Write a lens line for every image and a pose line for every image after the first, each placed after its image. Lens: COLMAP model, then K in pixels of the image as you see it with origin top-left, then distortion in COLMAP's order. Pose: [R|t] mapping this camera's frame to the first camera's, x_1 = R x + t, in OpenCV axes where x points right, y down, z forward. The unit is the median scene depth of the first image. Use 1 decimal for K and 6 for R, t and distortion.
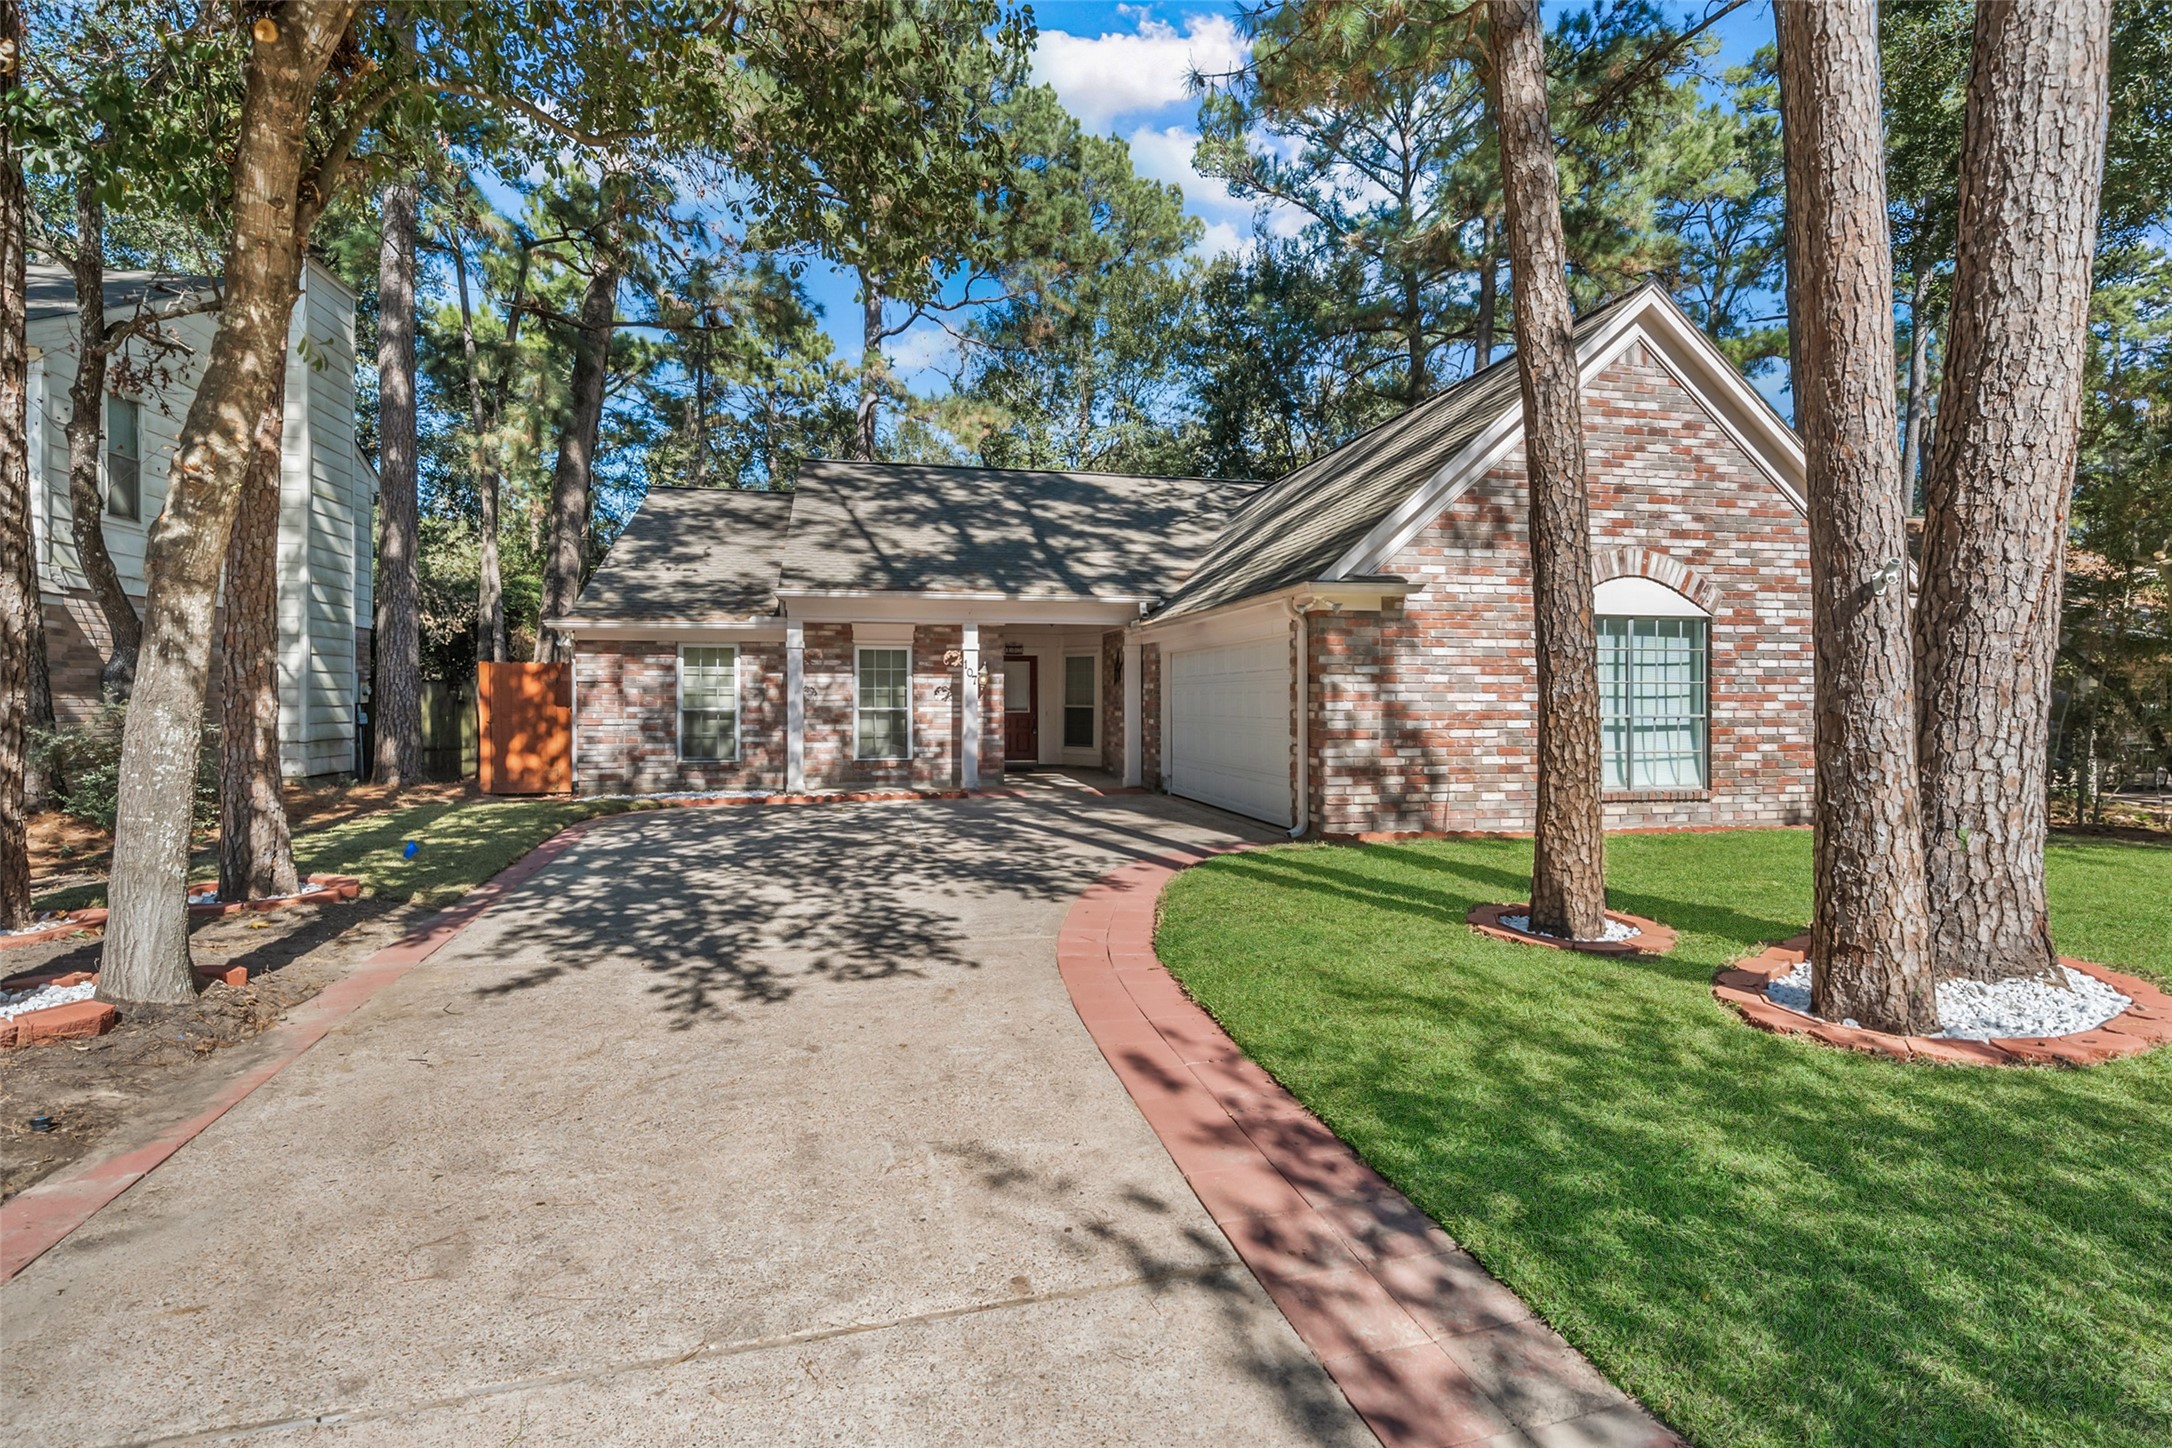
lens RADIAL K [[1048.0, 0, 1086.7], [0, 1048.0, 707.5], [0, 0, 1]] dist [-0.003286, -0.001101]
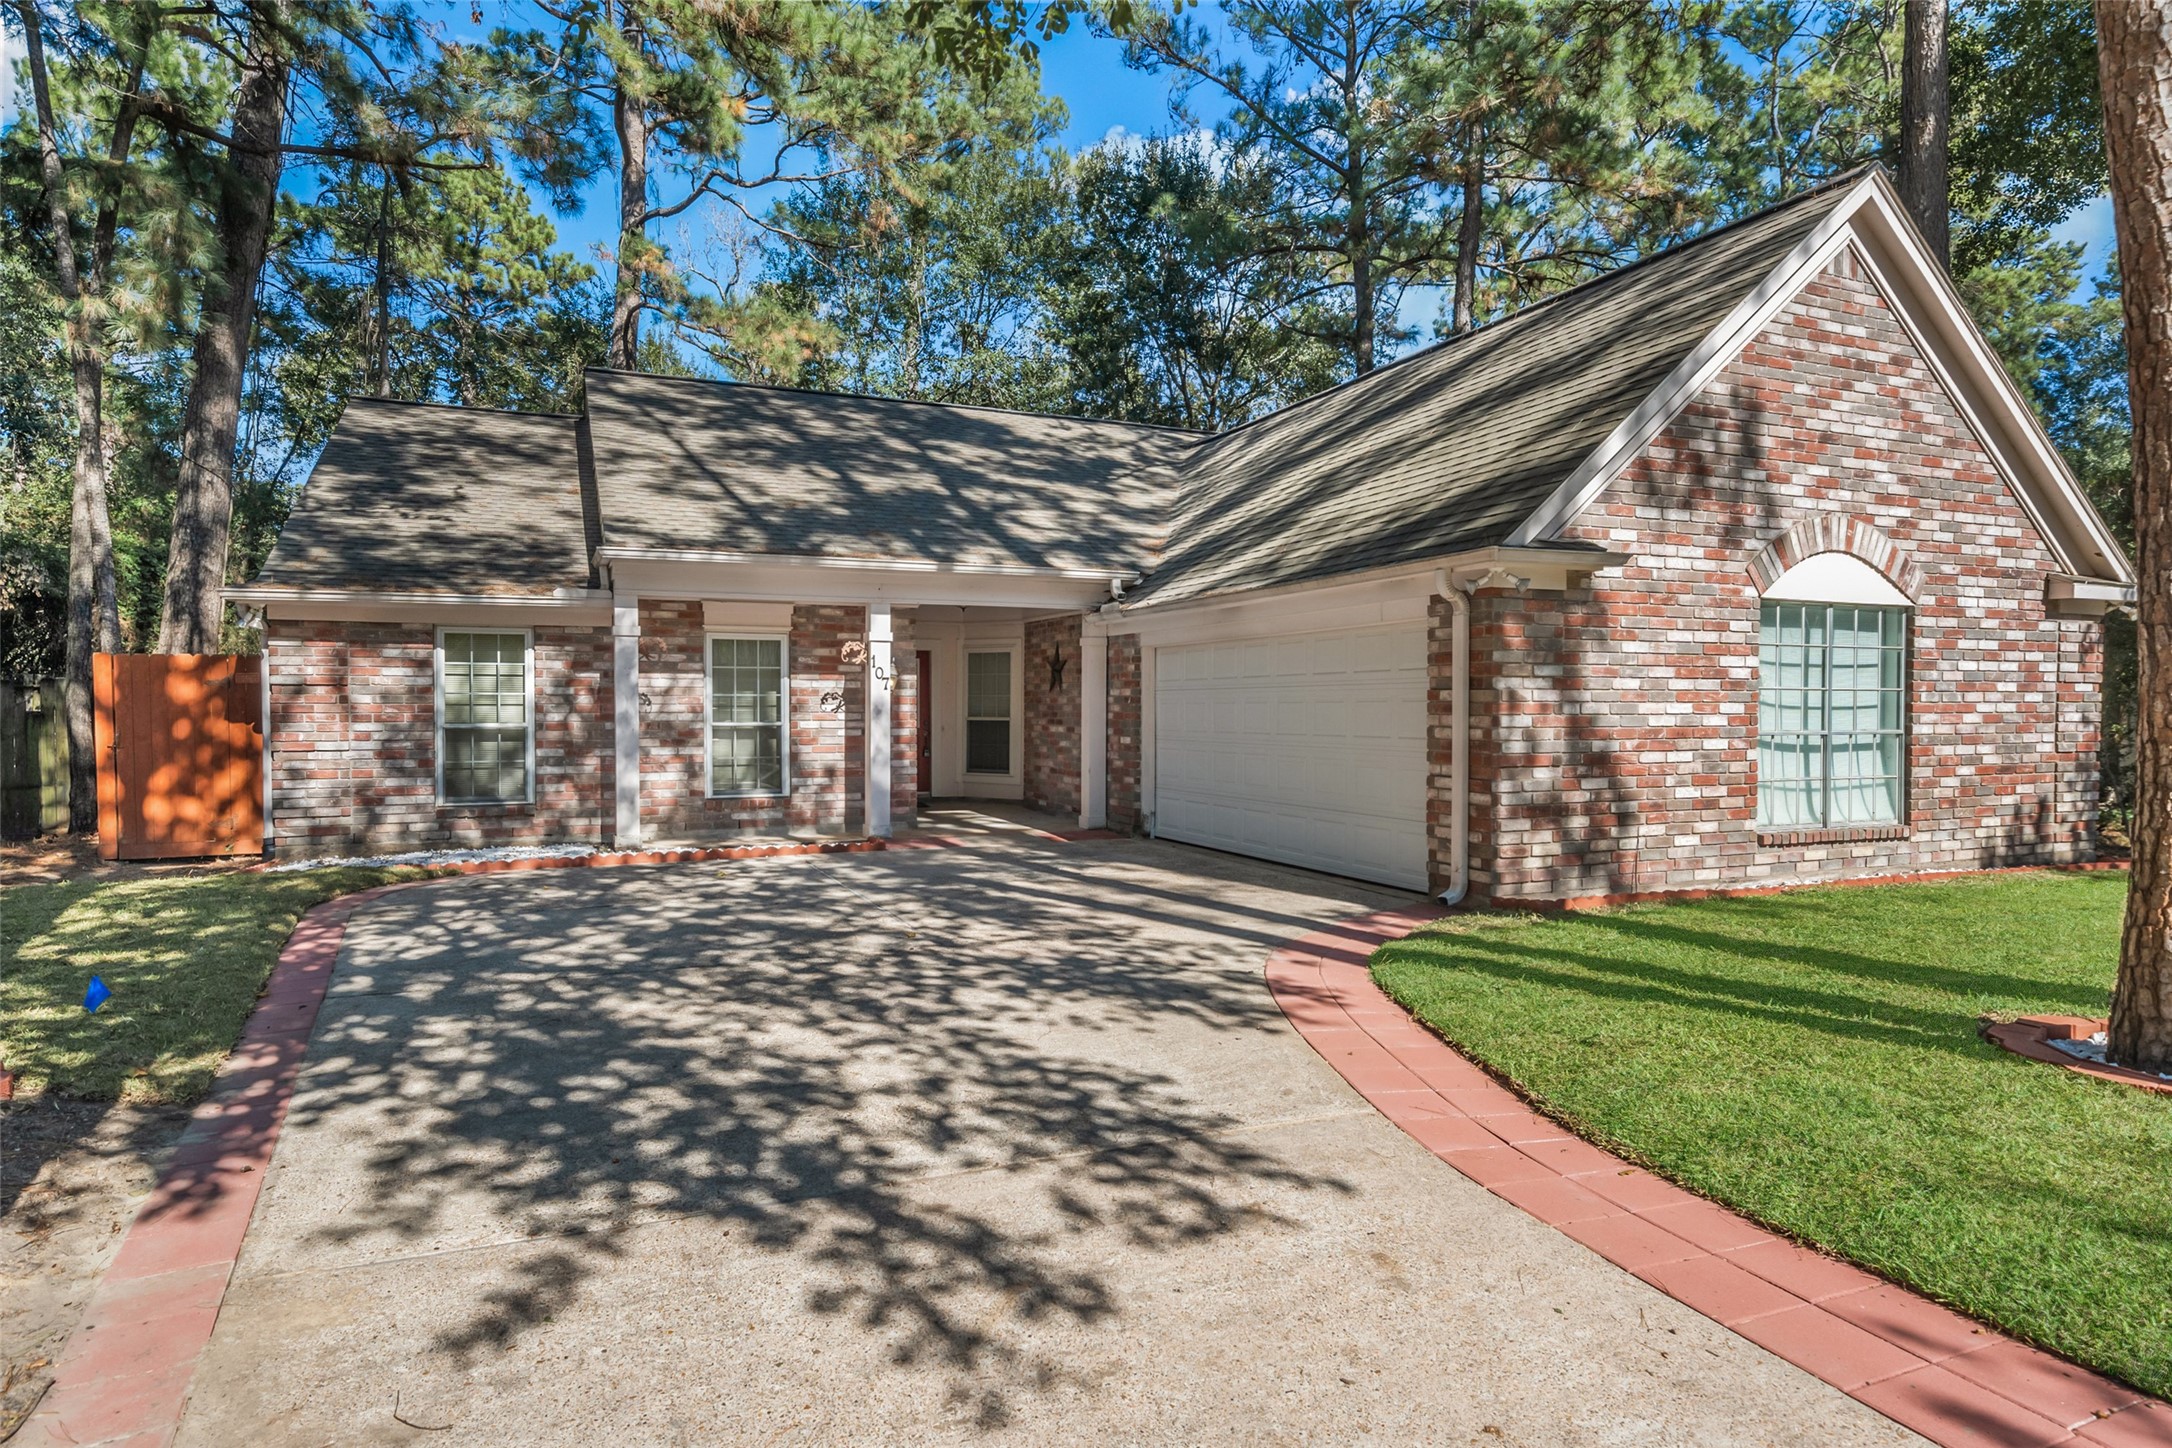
lens RADIAL K [[1252.6, 0, 1085.2], [0, 1252.6, 732.5], [0, 0, 1]] dist [0.002626, -0.003022]
pose [[0.980473, -0.004738, 0.196596, -0.142826], [0.002224, 0.999913, 0.013004, -0.003527], [-0.196640, -0.012313, 0.980398, 0.138775]]
